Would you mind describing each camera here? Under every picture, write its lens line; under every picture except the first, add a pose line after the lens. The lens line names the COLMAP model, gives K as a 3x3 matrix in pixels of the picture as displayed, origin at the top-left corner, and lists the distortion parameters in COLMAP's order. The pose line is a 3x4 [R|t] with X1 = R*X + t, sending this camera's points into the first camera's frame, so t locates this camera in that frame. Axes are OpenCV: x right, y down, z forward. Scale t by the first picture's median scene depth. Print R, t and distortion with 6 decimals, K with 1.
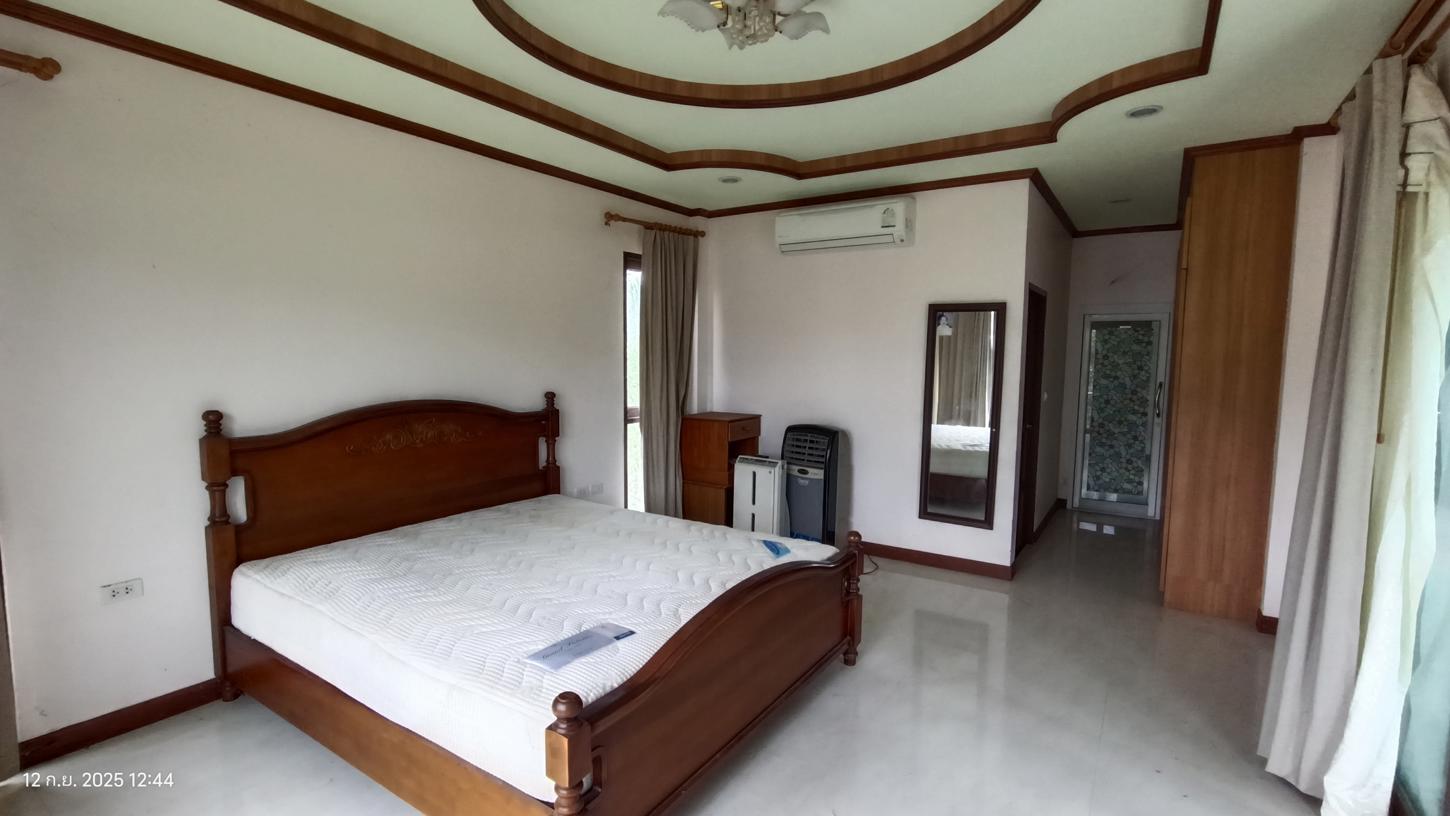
lens RADIAL K [[660.8, 0, 709.2], [0, 660.8, 404.0], [0, 0, 1]] dist [-0.025084, 0.004272]
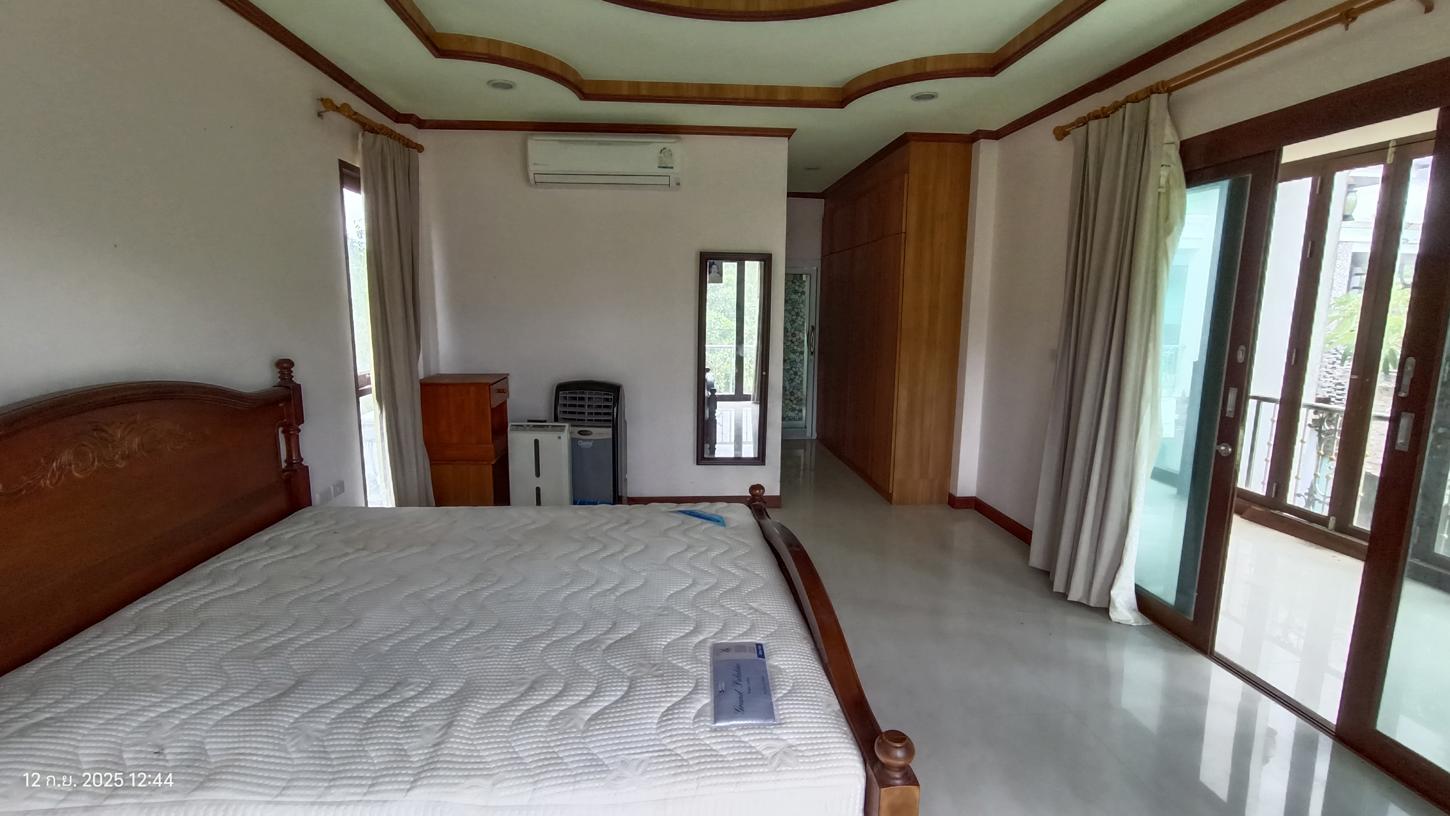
lens RADIAL K [[660.8, 0, 717.6], [0, 660.8, 410.5], [0, 0, 1]] dist [-0.025084, 0.004272]
pose [[0.784599, -0.098424, 0.612141, -0.287352], [0.045683, 0.993813, 0.101238, -0.012704], [-0.618318, -0.051467, 0.784241, 0.185037]]
